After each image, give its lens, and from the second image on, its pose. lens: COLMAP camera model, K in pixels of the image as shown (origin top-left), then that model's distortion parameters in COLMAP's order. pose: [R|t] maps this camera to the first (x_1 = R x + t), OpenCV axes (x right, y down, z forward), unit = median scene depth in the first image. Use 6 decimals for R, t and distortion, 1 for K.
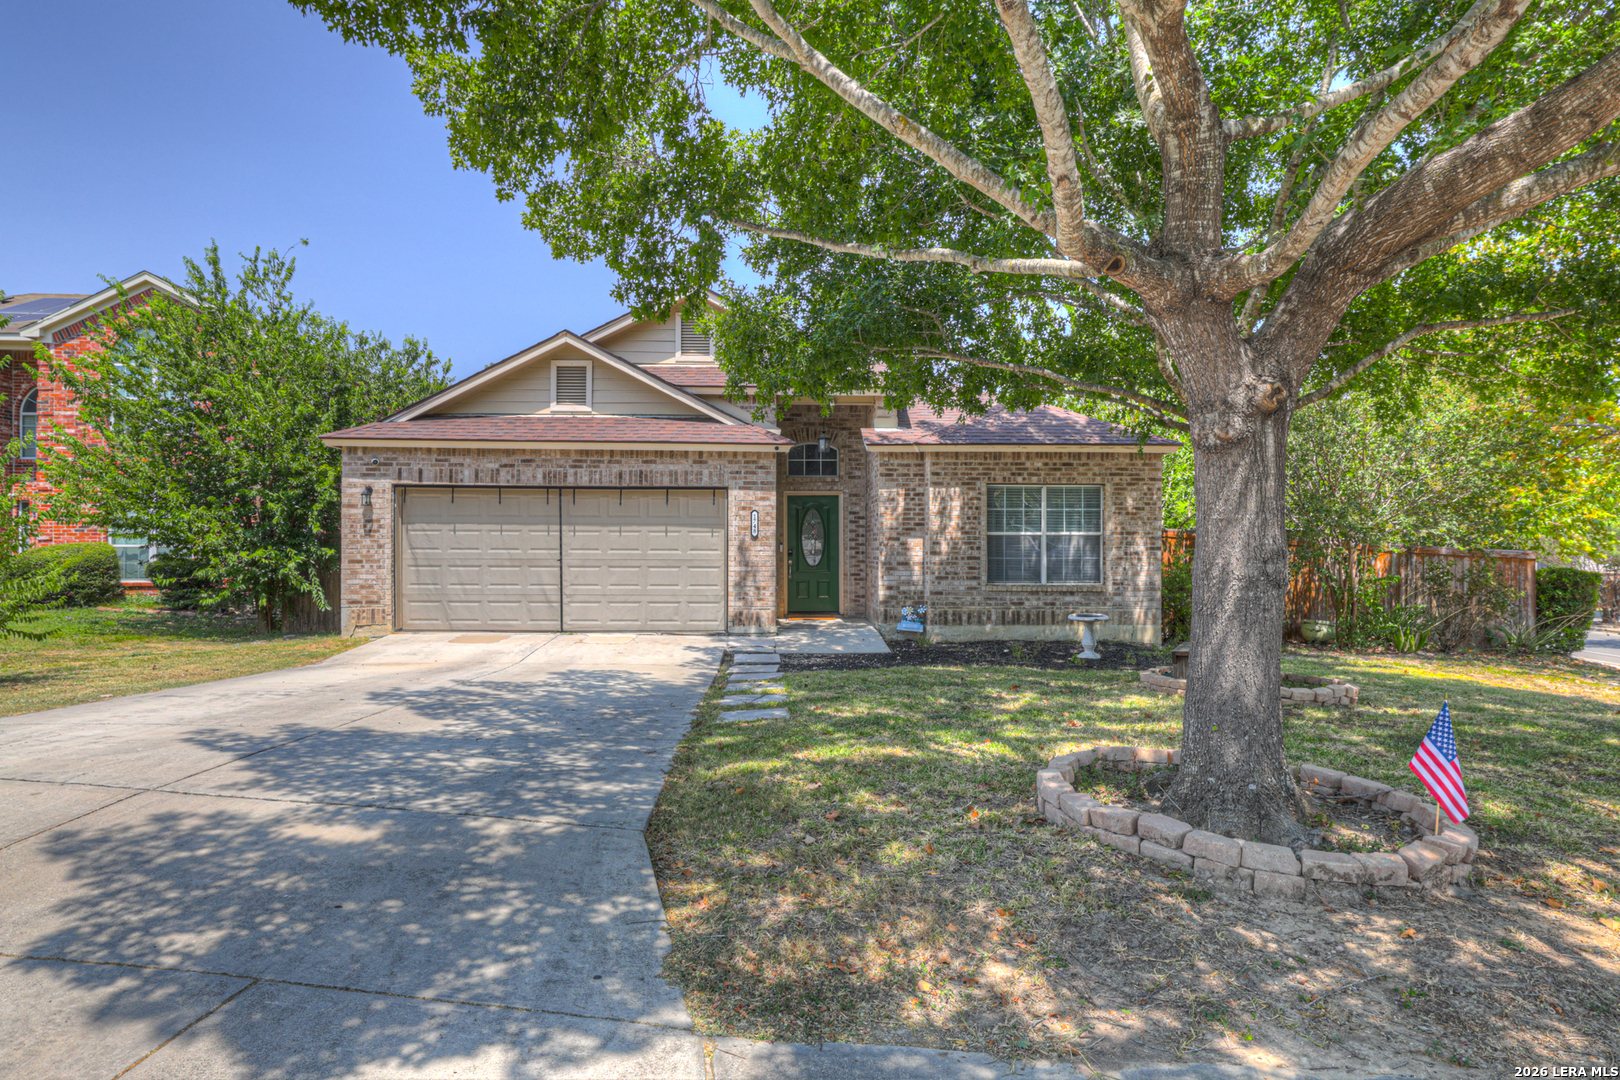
lens RADIAL K [[958.0, 0, 802.2], [0, 958.0, 550.2], [0, 0, 1]] dist [-0.004014, 0.012840]
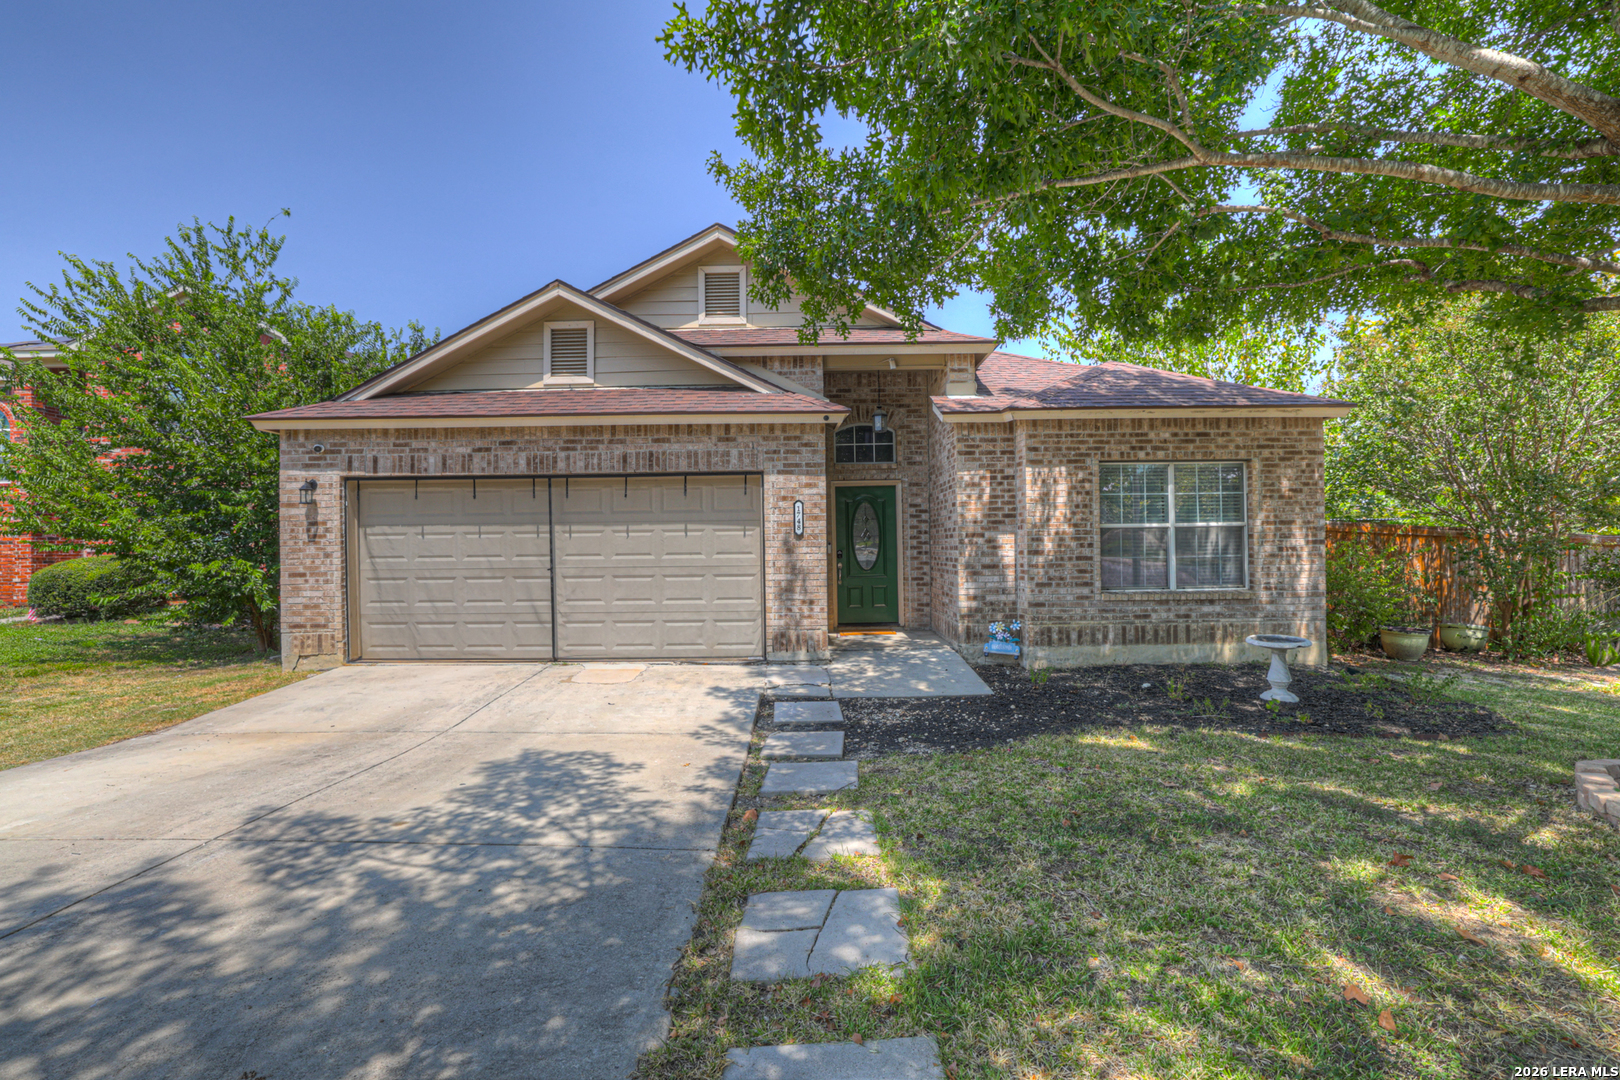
lens RADIAL K [[707.3, 0, 796.2], [0, 707.3, 545.8], [0, 0, 1]] dist [-0.034916, 0.003796]
pose [[0.998953, -0.016146, -0.042793, -0.028495], [0.015970, 0.999863, -0.004464, -0.002978], [0.042859, 0.003776, 0.999074, 0.444758]]
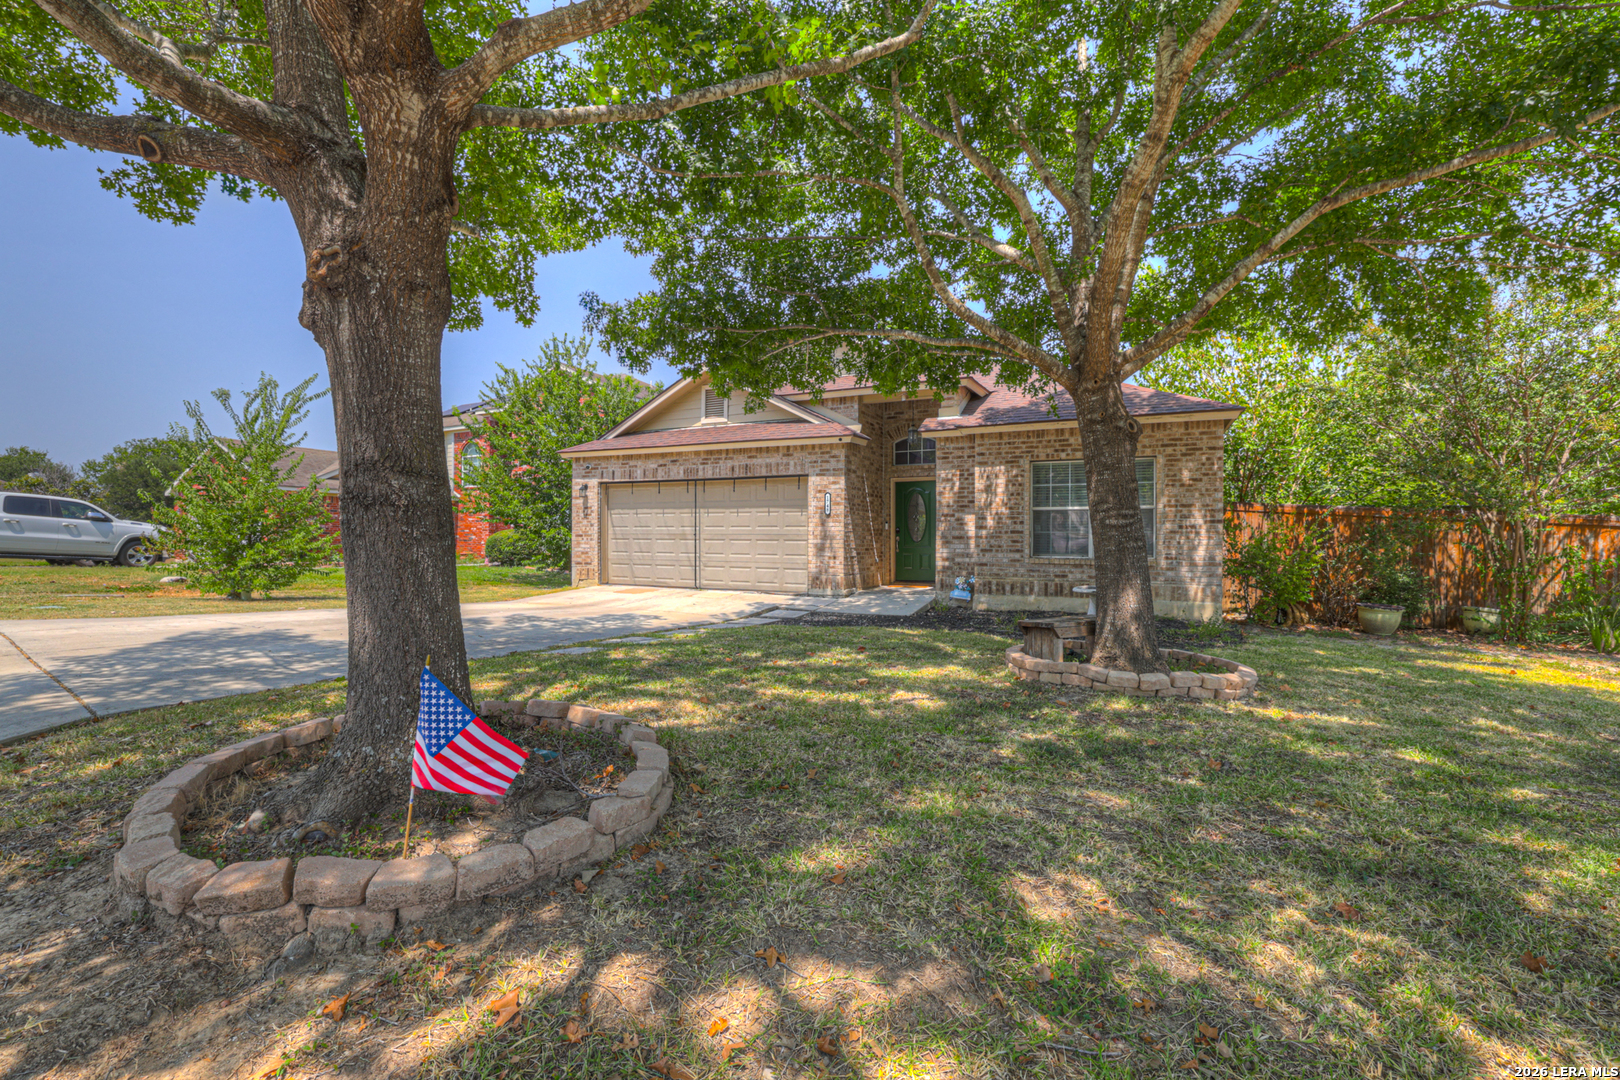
lens RADIAL K [[707.3, 0, 807.8], [0, 707.3, 536.5], [0, 0, 1]] dist [-0.034916, 0.003796]
pose [[0.881430, -0.000549, -0.472315, 0.356867], [-0.002838, 0.999975, -0.006458, 0.019639], [0.472307, 0.007032, 0.881406, 0.213500]]
